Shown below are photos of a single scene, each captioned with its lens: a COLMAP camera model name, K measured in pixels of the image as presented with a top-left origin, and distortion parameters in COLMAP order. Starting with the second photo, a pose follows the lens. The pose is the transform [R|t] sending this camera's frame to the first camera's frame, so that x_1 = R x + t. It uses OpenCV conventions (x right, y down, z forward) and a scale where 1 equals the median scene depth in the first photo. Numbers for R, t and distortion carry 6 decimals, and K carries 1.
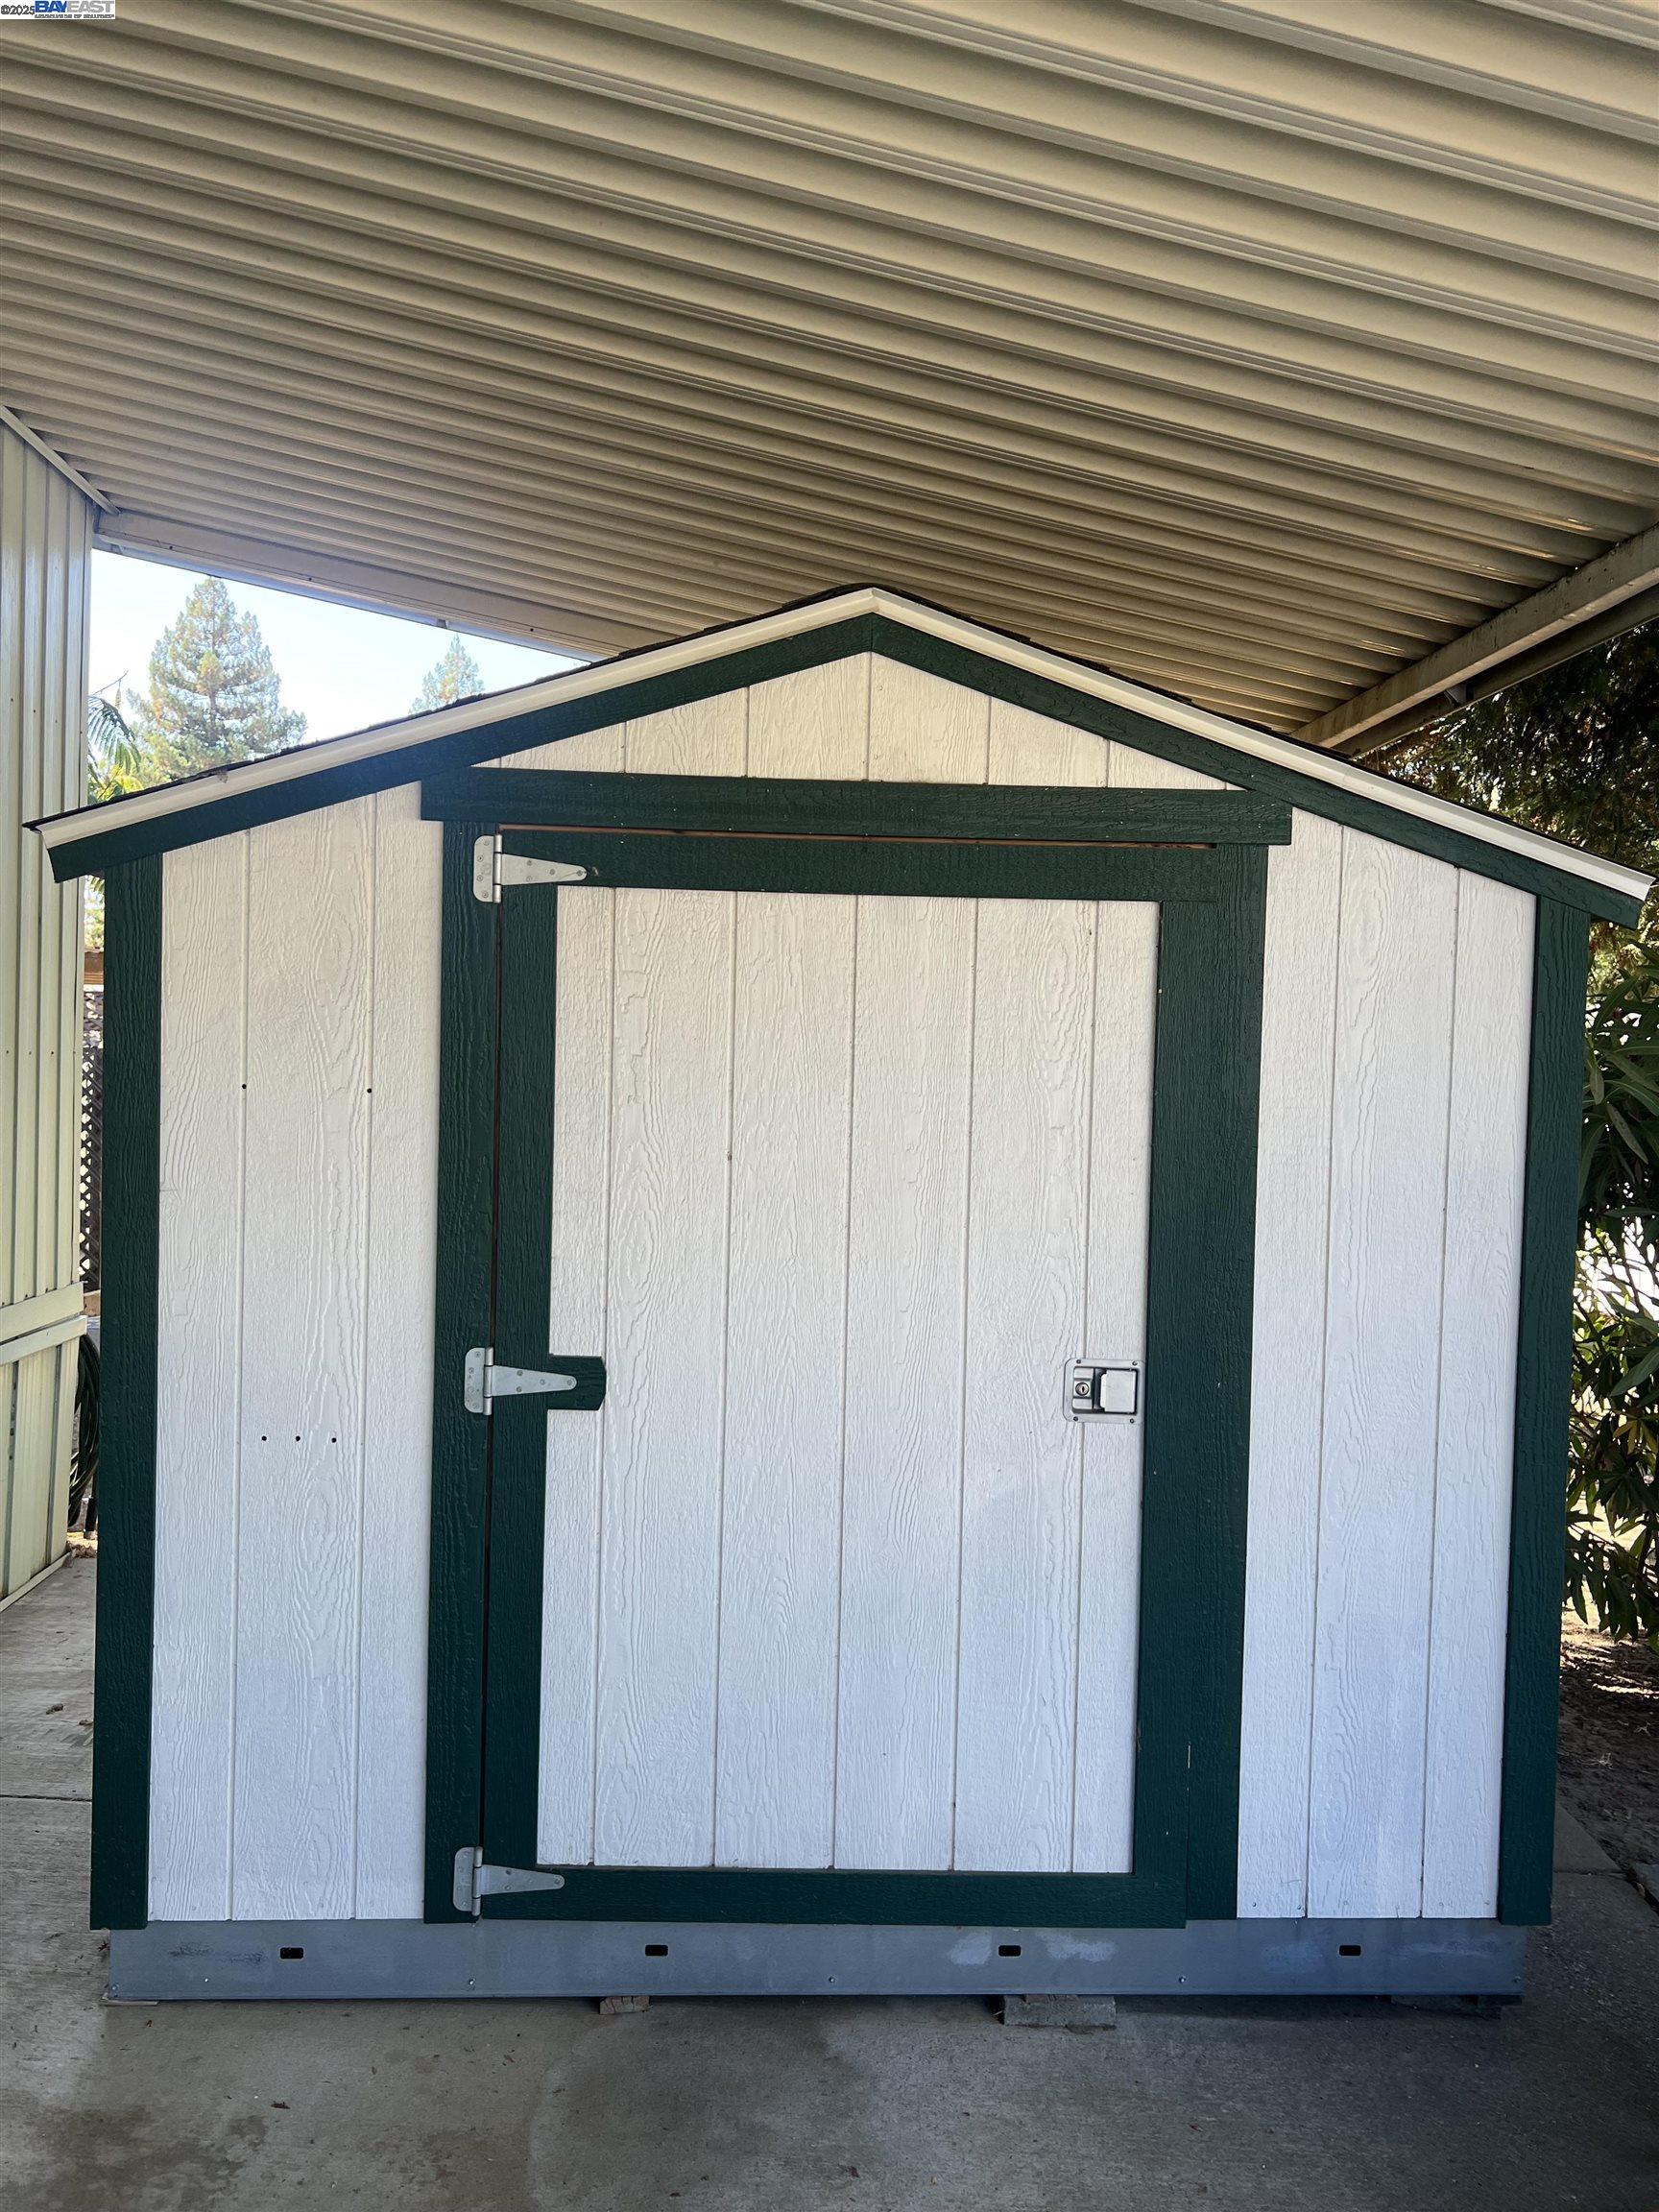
lens RADIAL K [[1674.3, 0, 830.7], [0, 1674.3, 1107.3], [0, 0, 1]] dist [0.014540, -0.022222]
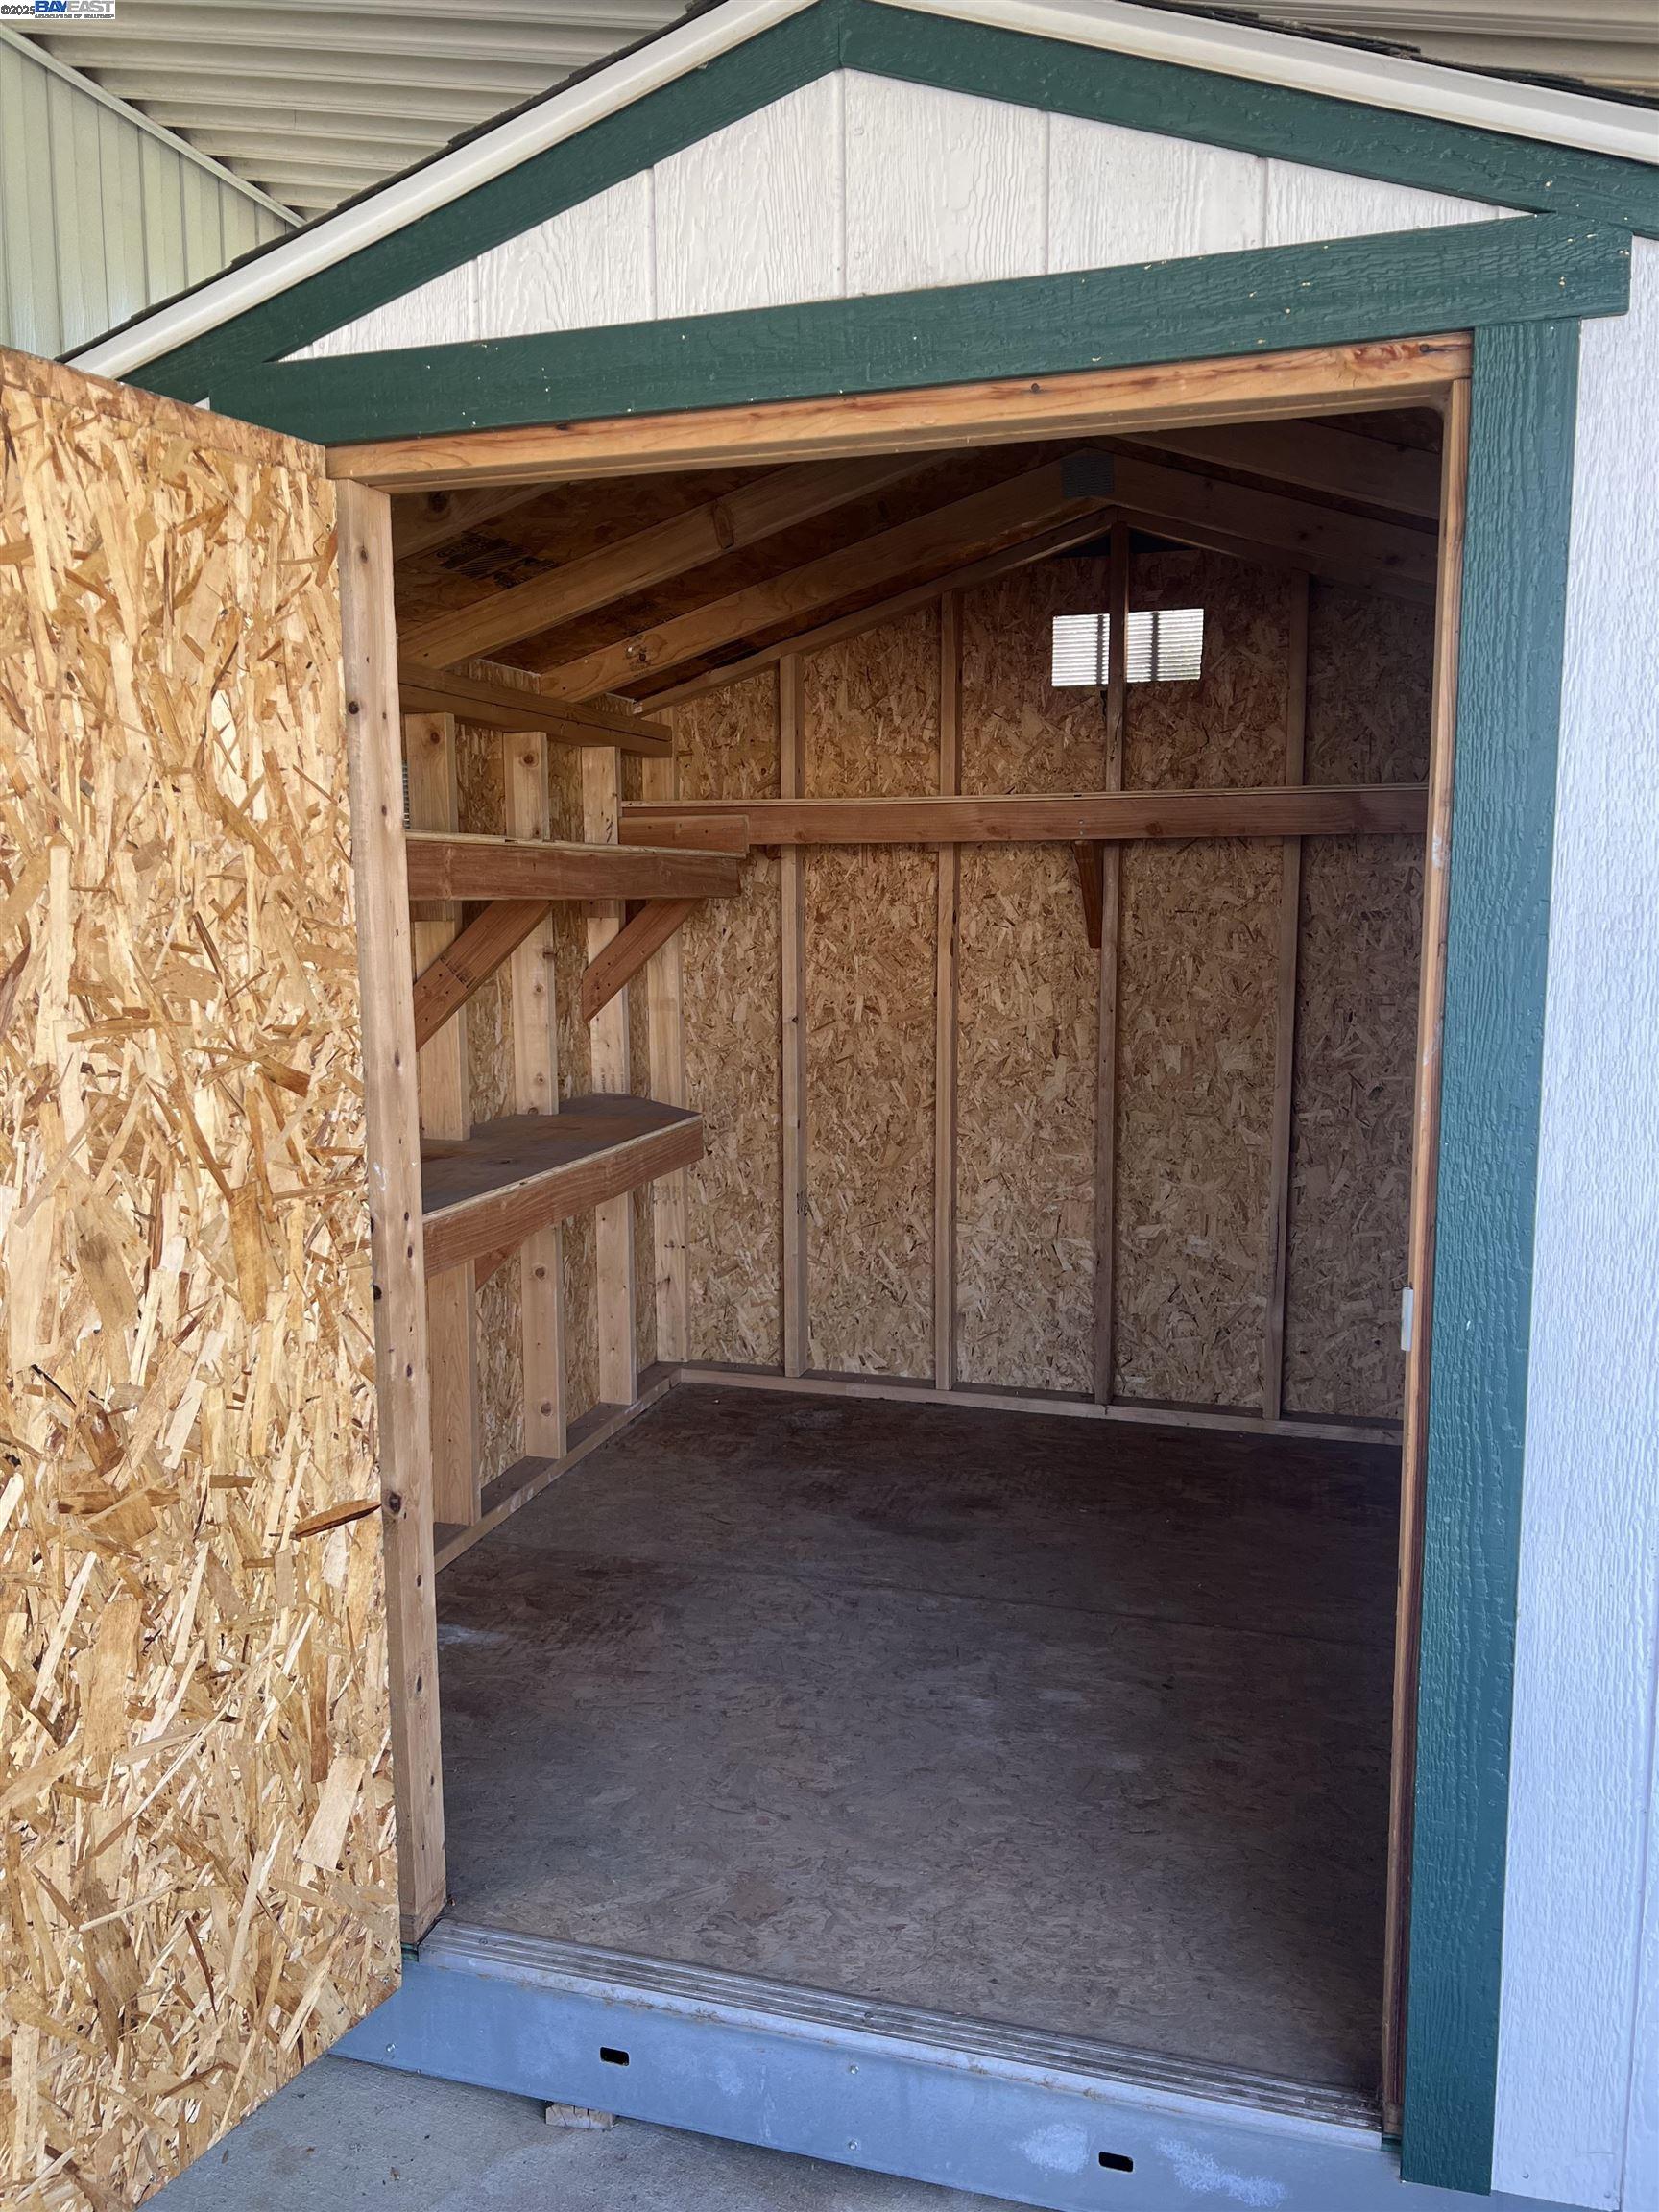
lens RADIAL K [[1674.3, 0, 825.7], [0, 1674.3, 1110.6], [0, 0, 1]] dist [0.014540, -0.022222]
pose [[0.942311, 0.011919, -0.334526, 0.218407], [0.022845, 0.994746, 0.099792, 0.032564], [0.333957, -0.101677, 0.937088, 0.406064]]
